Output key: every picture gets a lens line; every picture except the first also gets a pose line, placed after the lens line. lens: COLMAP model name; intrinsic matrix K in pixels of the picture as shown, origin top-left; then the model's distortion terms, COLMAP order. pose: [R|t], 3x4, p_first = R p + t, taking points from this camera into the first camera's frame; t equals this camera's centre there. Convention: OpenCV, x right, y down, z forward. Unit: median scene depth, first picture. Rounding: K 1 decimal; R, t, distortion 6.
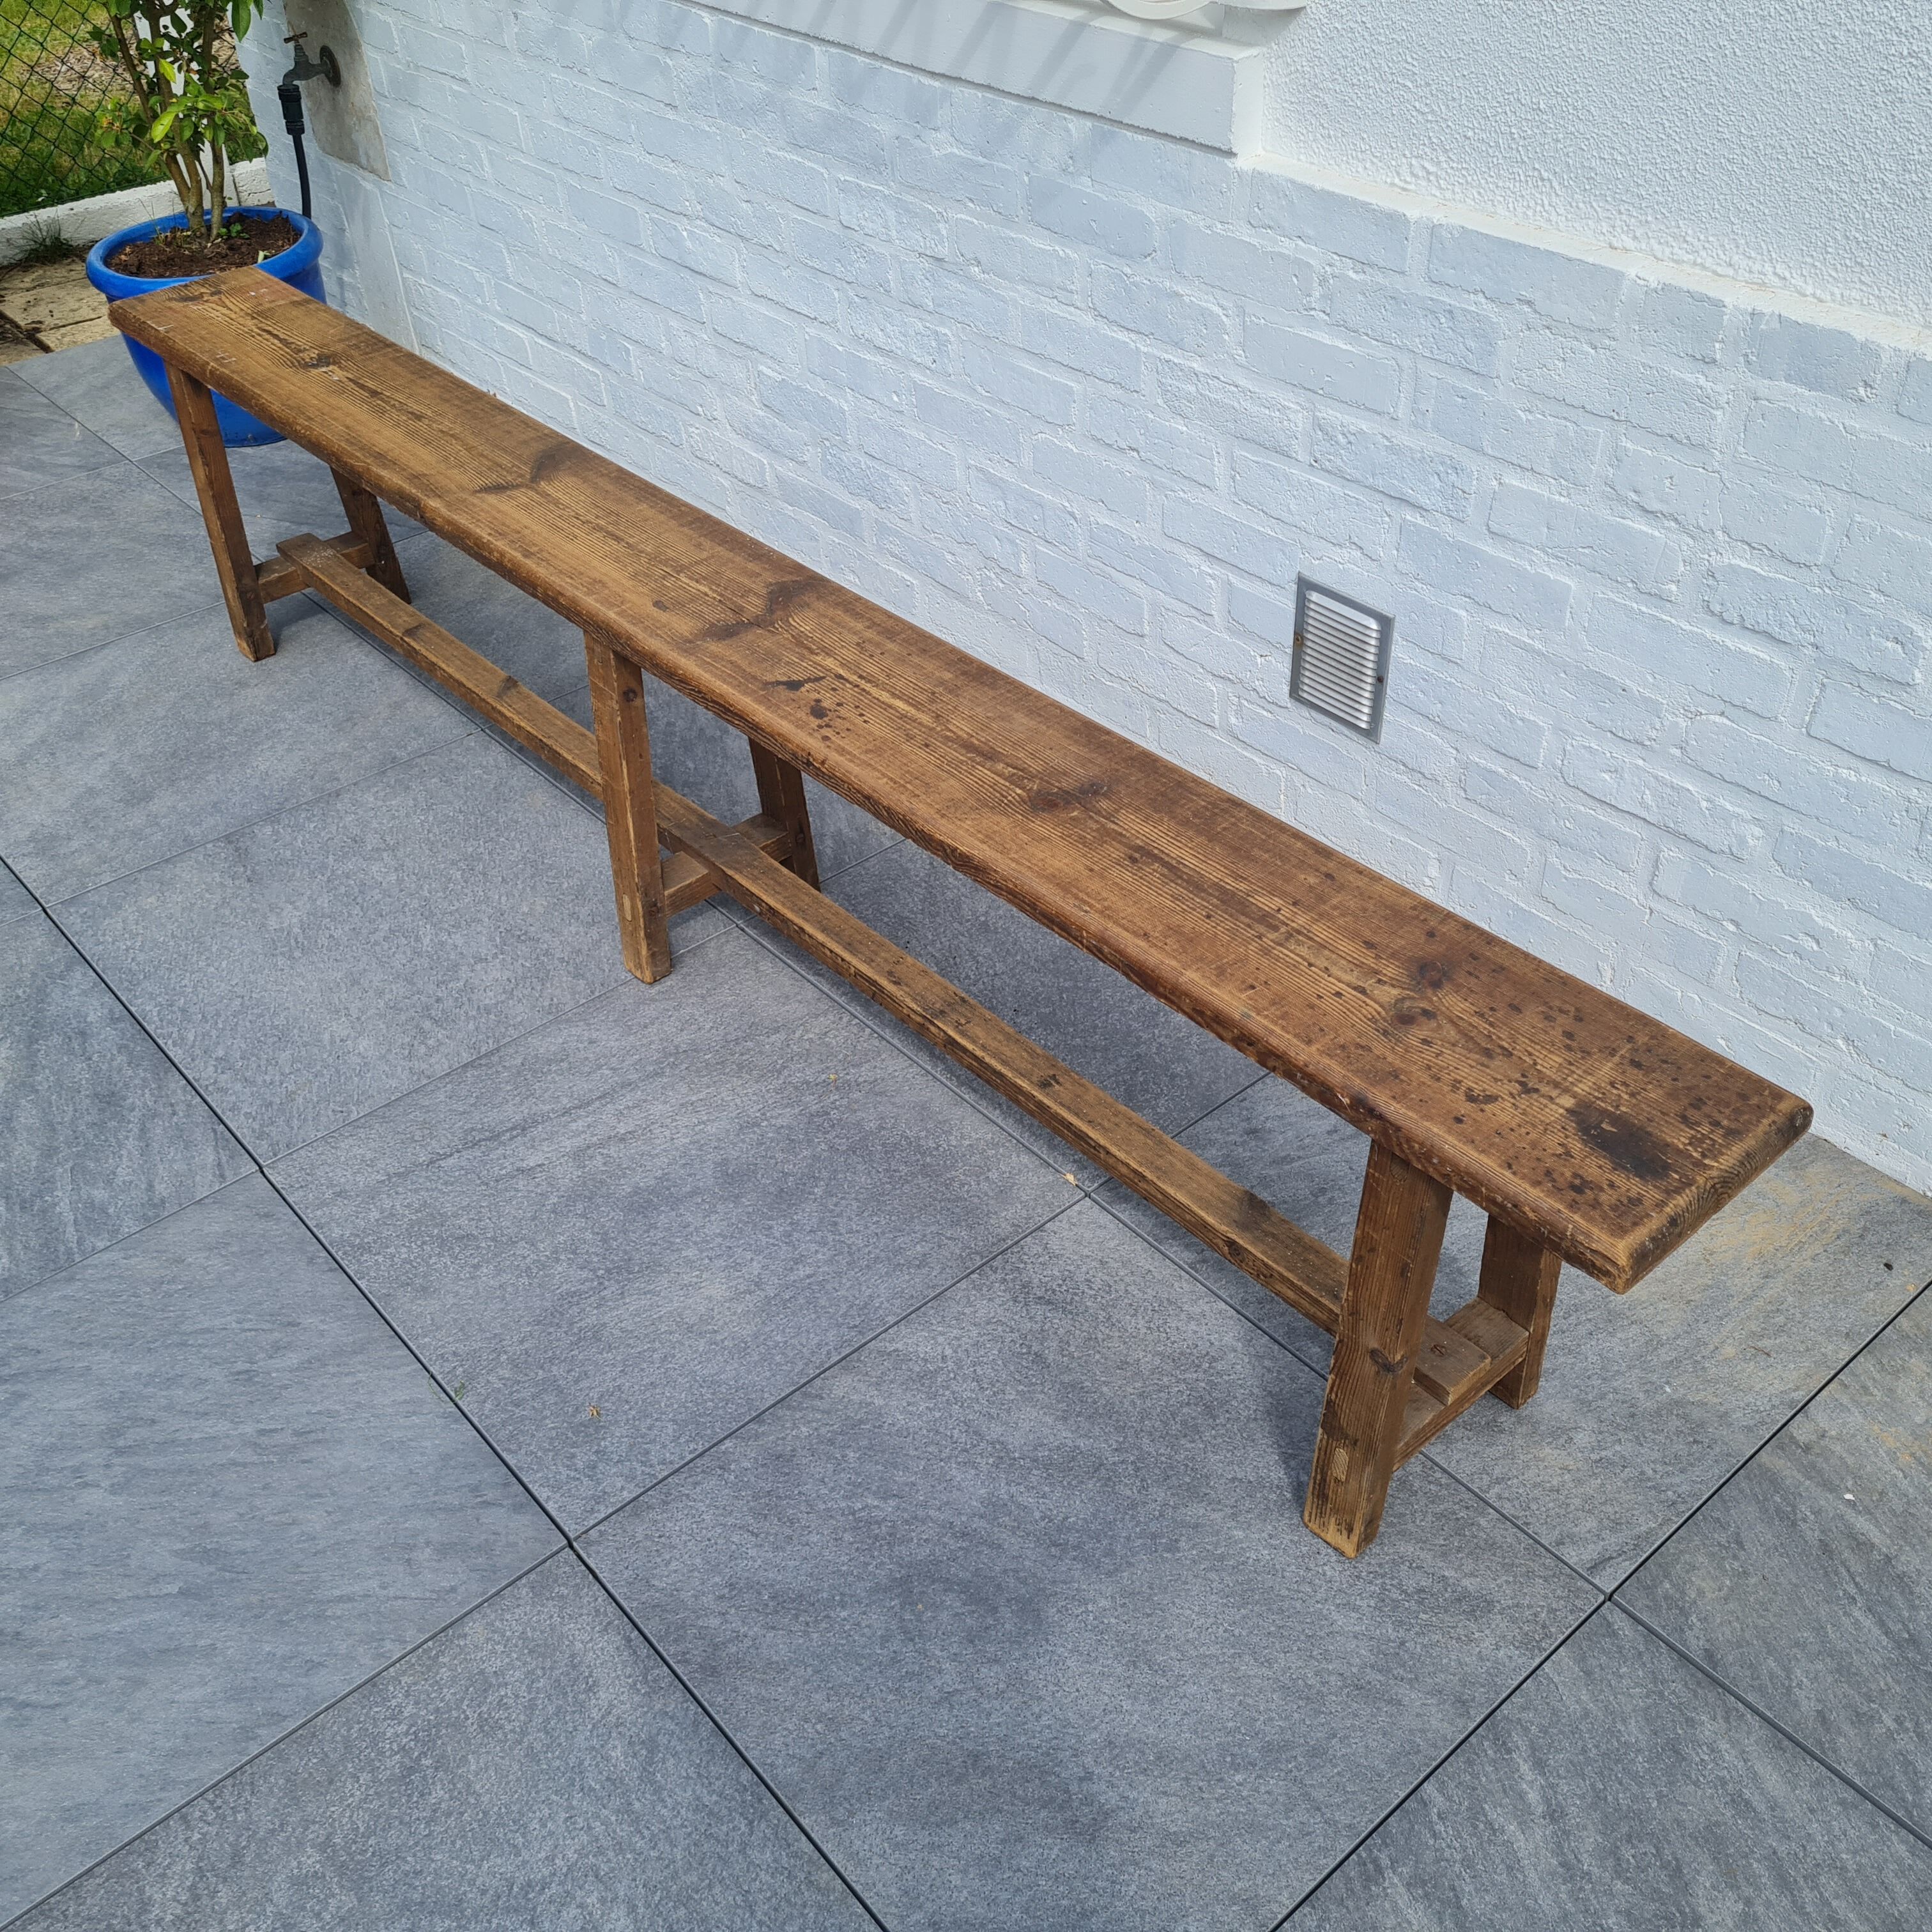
lens RADIAL K [[1936.3, 0, 945.2], [0, 1936.3, 944.0], [0, 0, 1]] dist [0.055775, -0.039679]
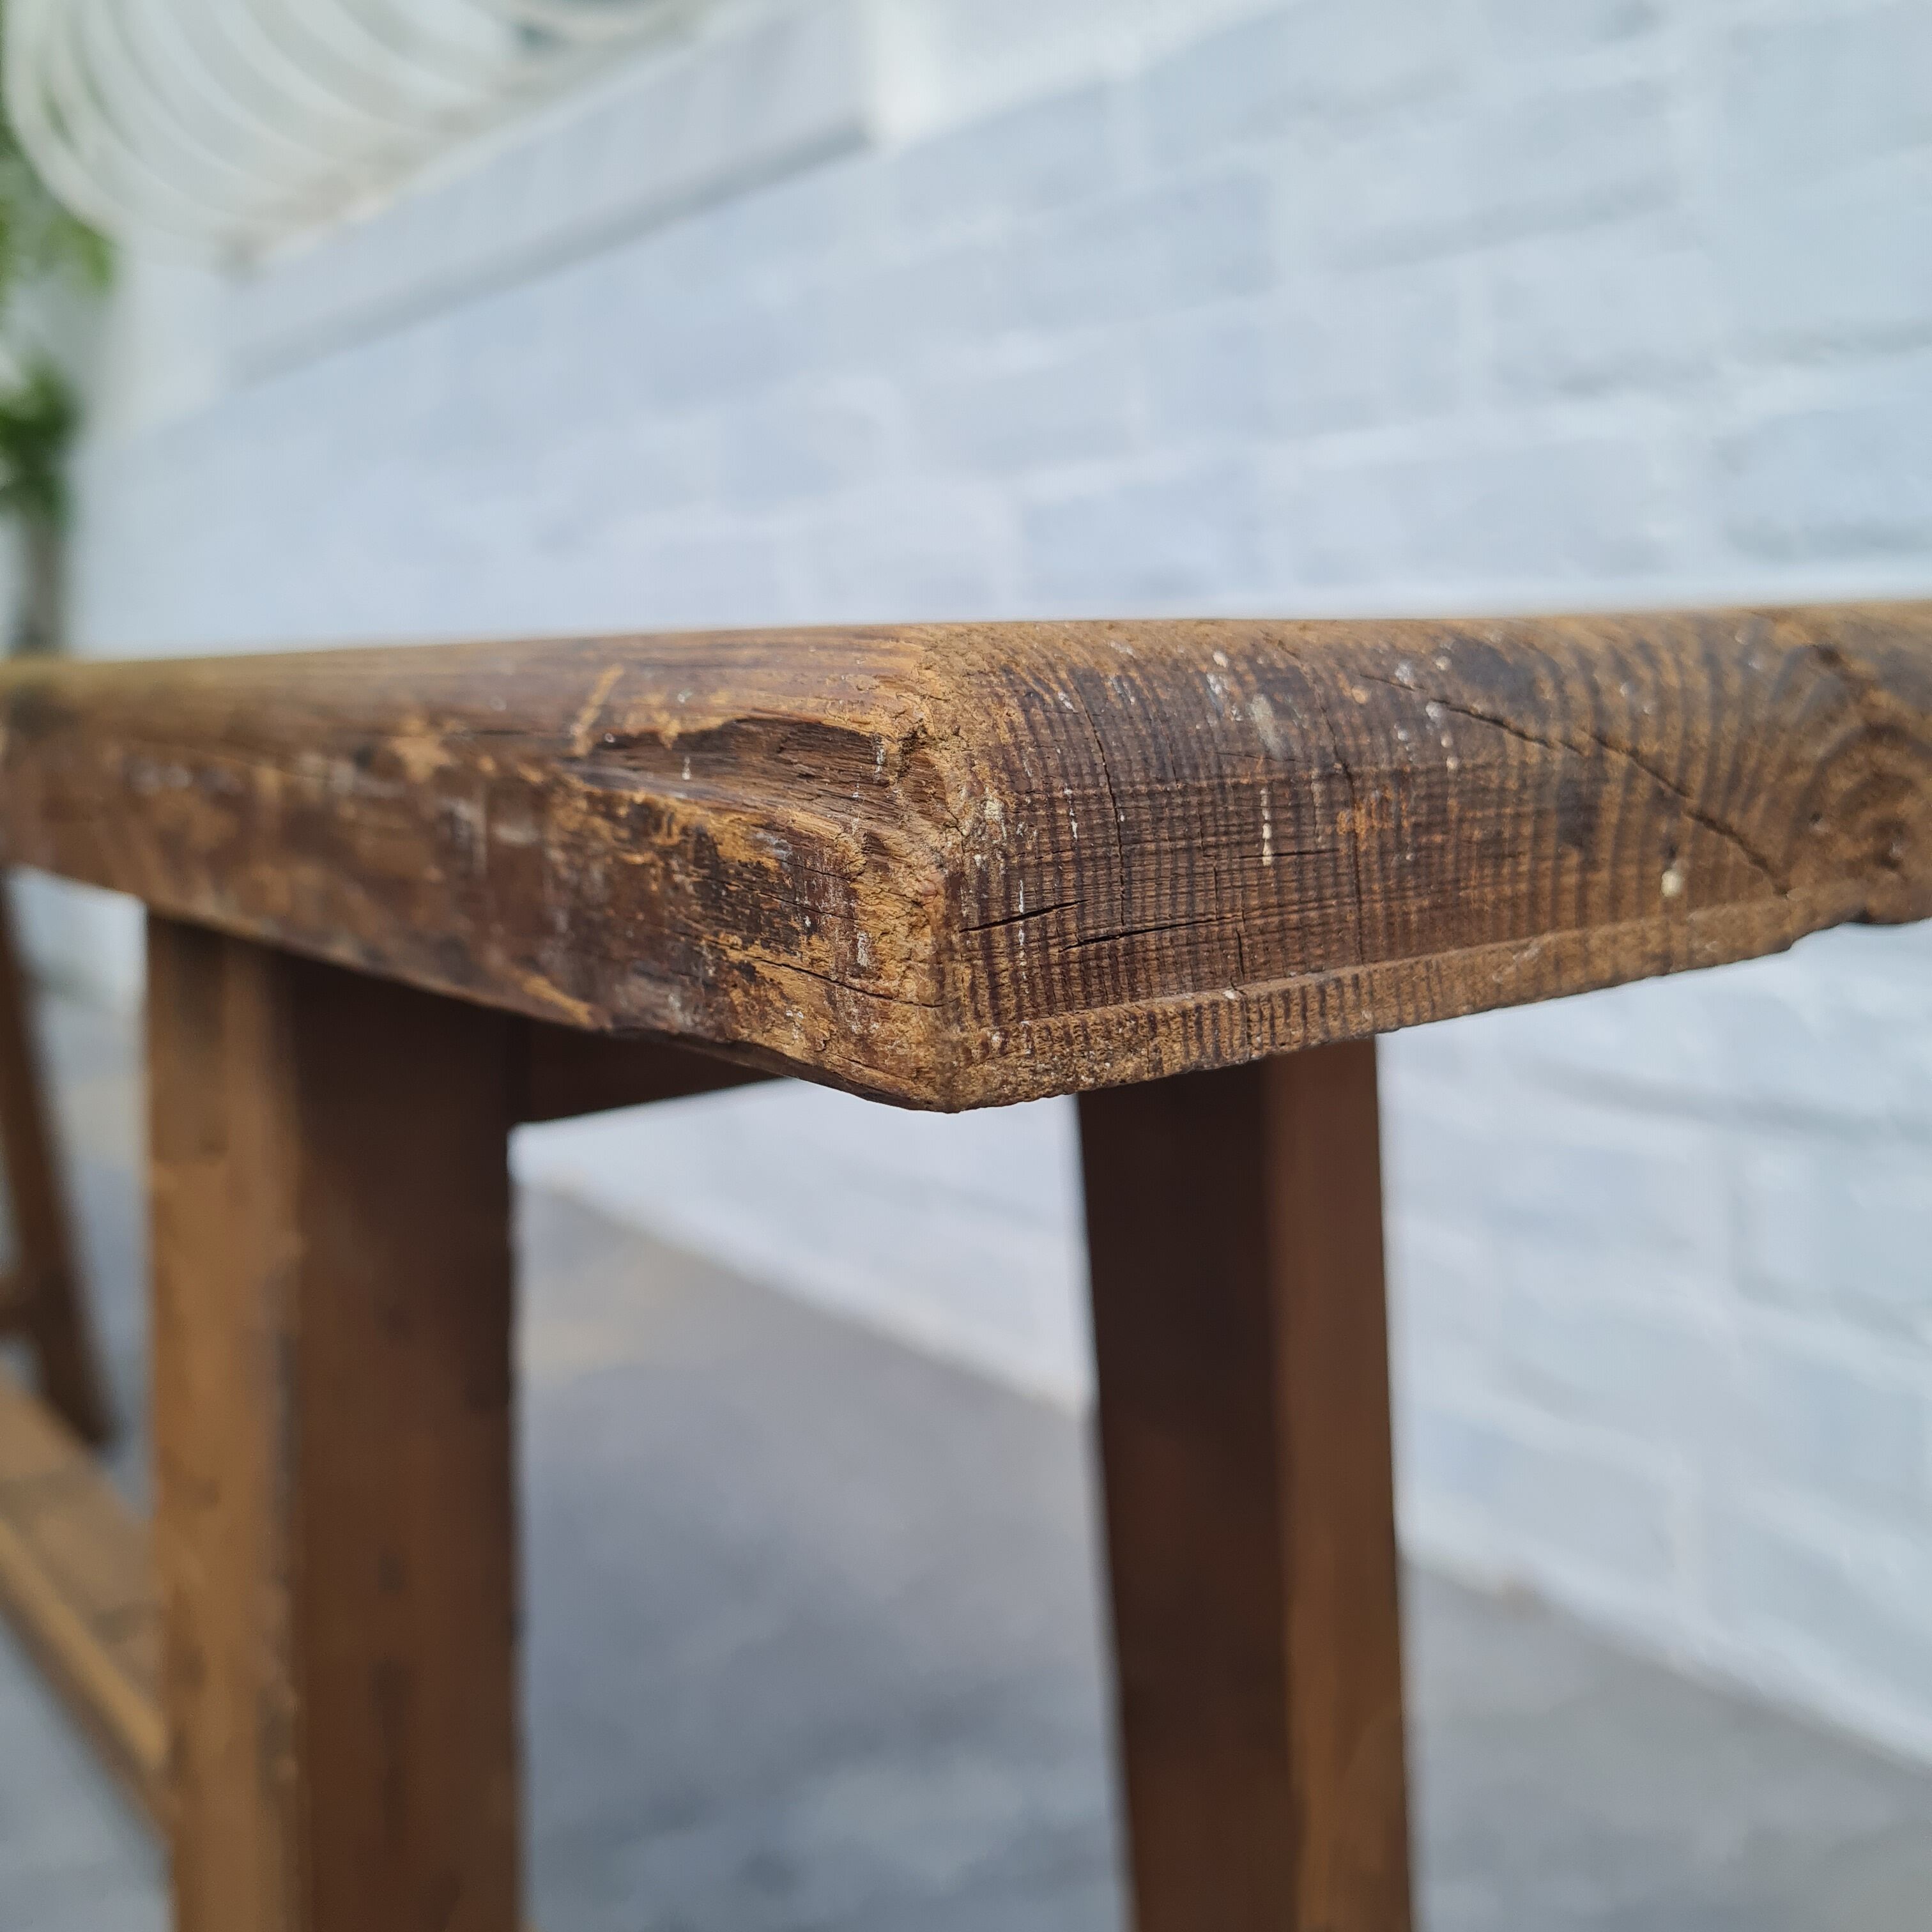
lens RADIAL K [[2078.9, 0, 966.0], [0, 2078.9, 966.0], [0, 0, 1]] dist [-0.005607, -0.019245]
pose [[0.998275, 0.013494, -0.057144, 0.250250], [-0.039739, 0.871734, -0.488365, 0.160252], [0.043225, 0.489794, 0.870766, 0.646727]]
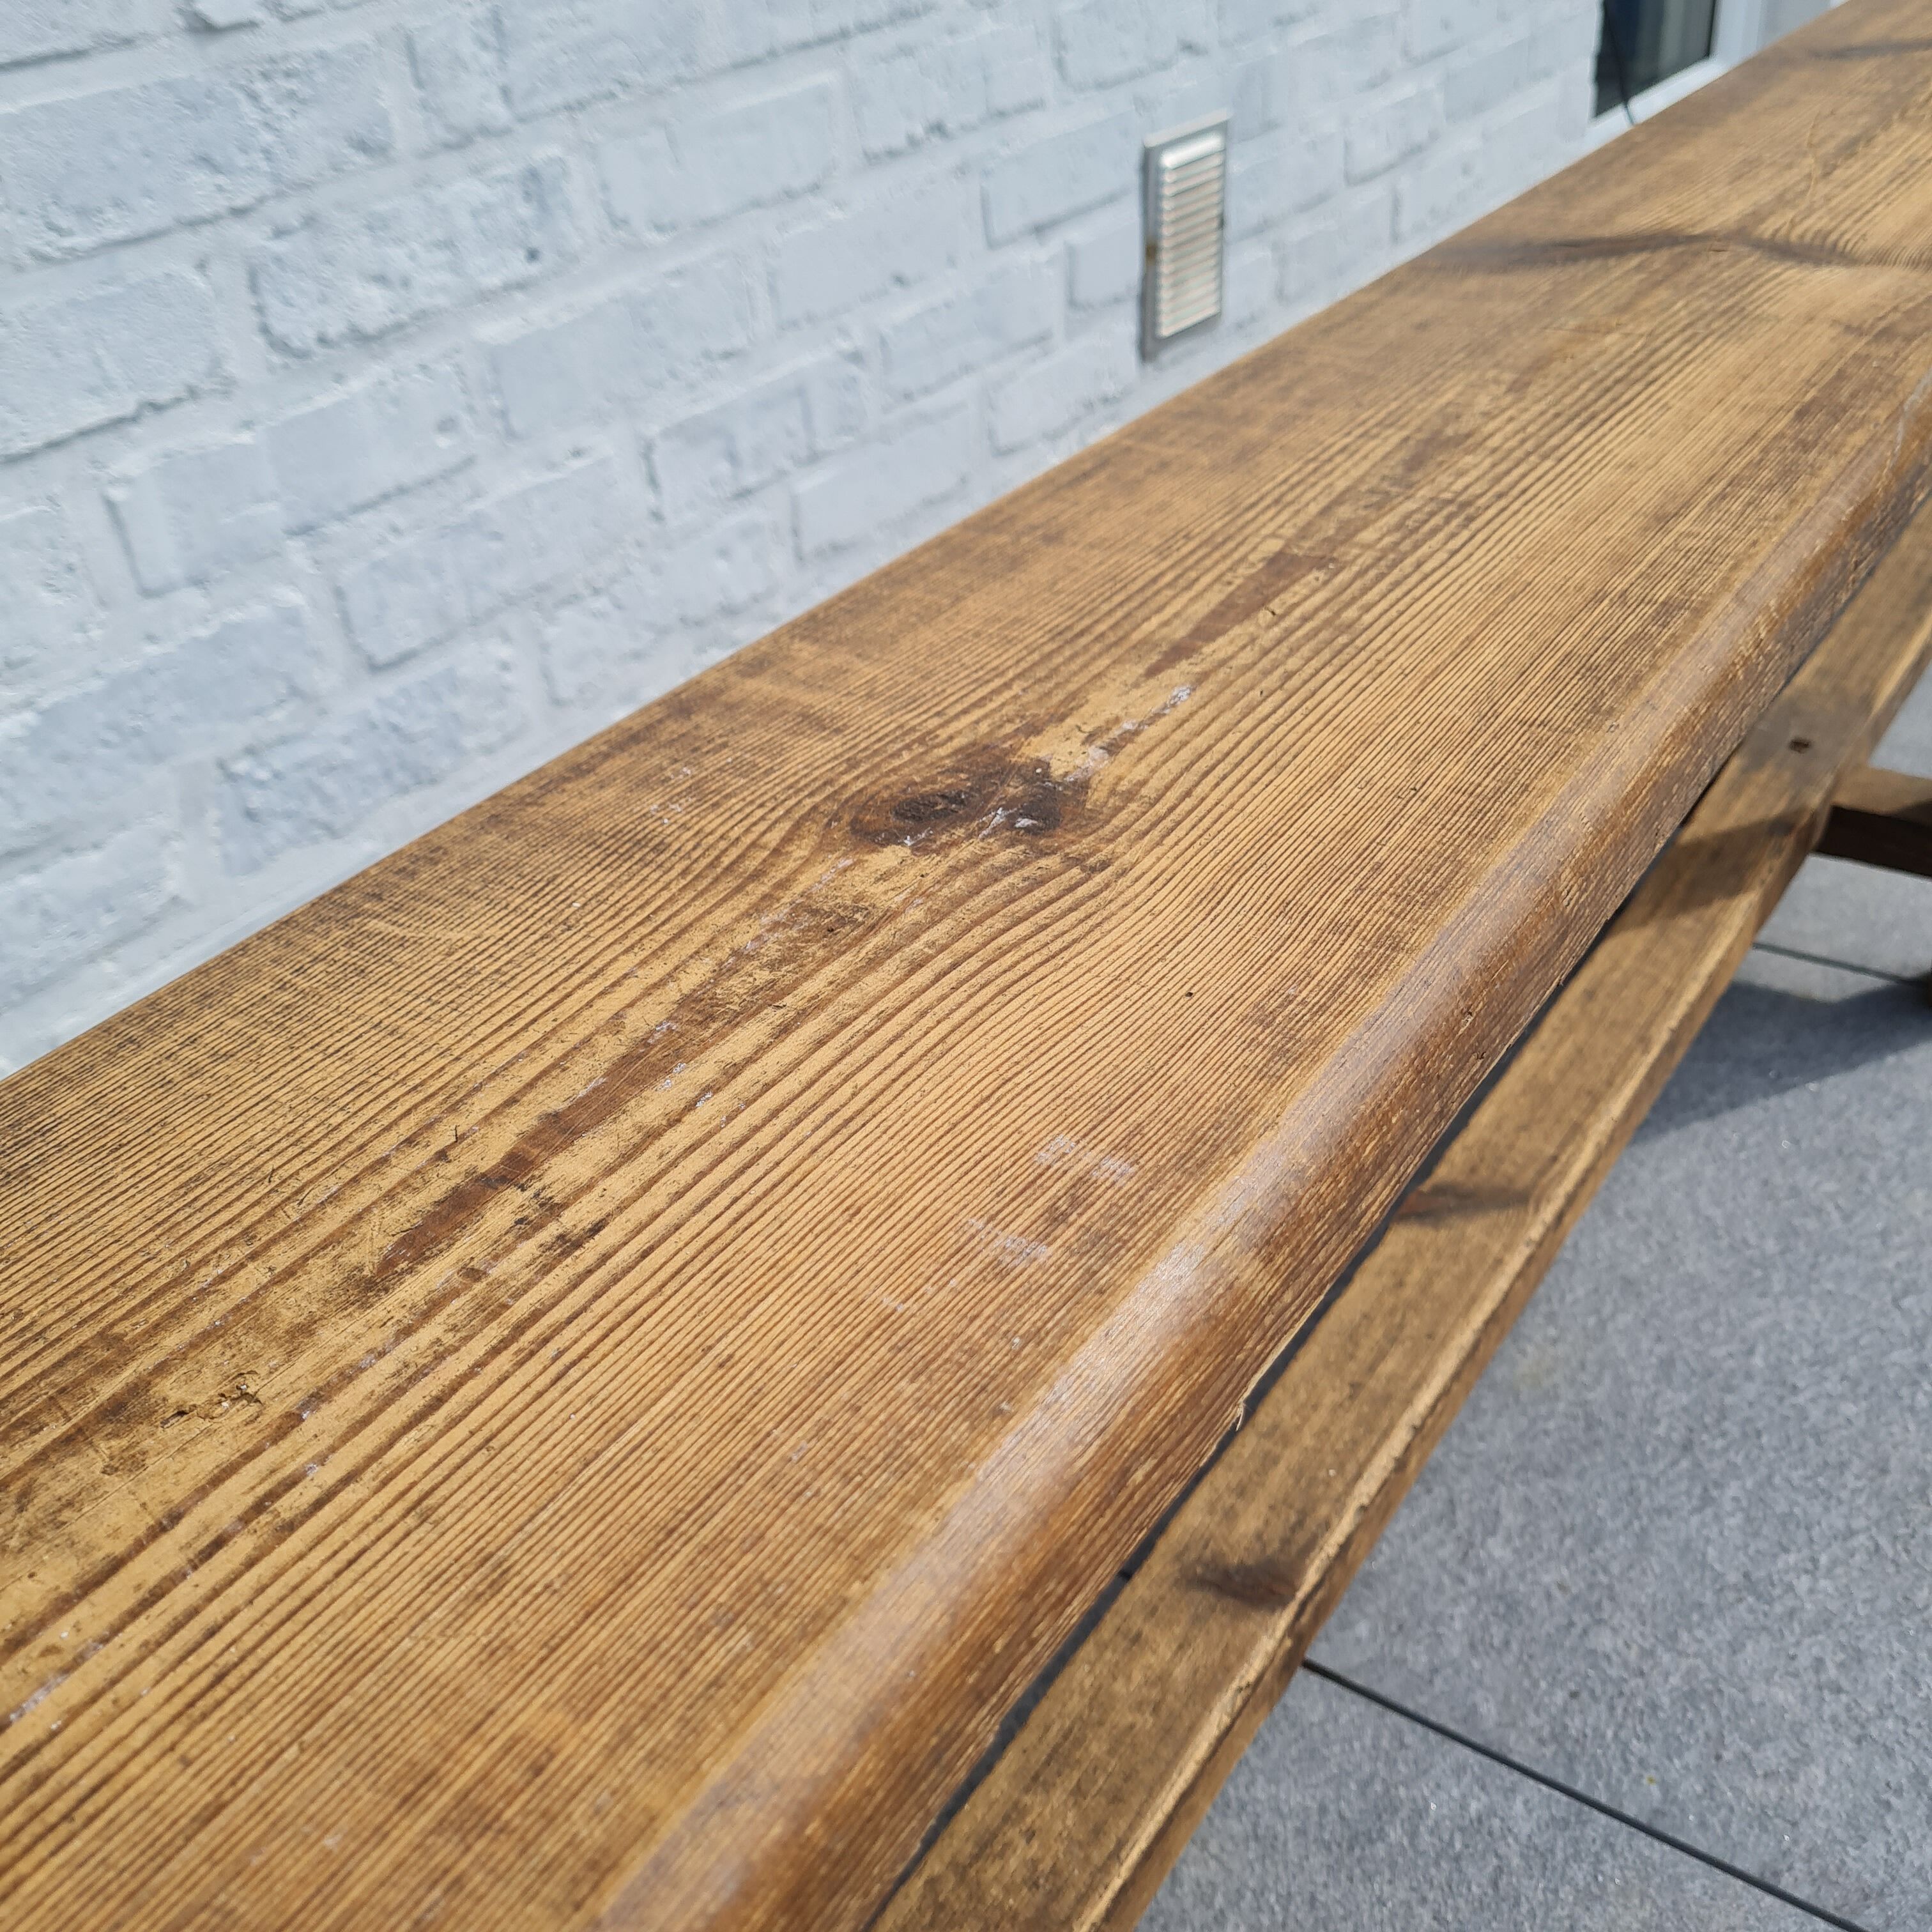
lens RADIAL K [[1981.7, 0, 941.4], [0, 1981.7, 955.1], [0, 0, 1]] dist [0.025982, -0.019944]
pose [[-0.241538, -0.468303, 0.849912, -0.664383], [0.668015, 0.555037, 0.495671, -0.535458], [-0.703857, 0.687478, 0.178771, 1.400769]]
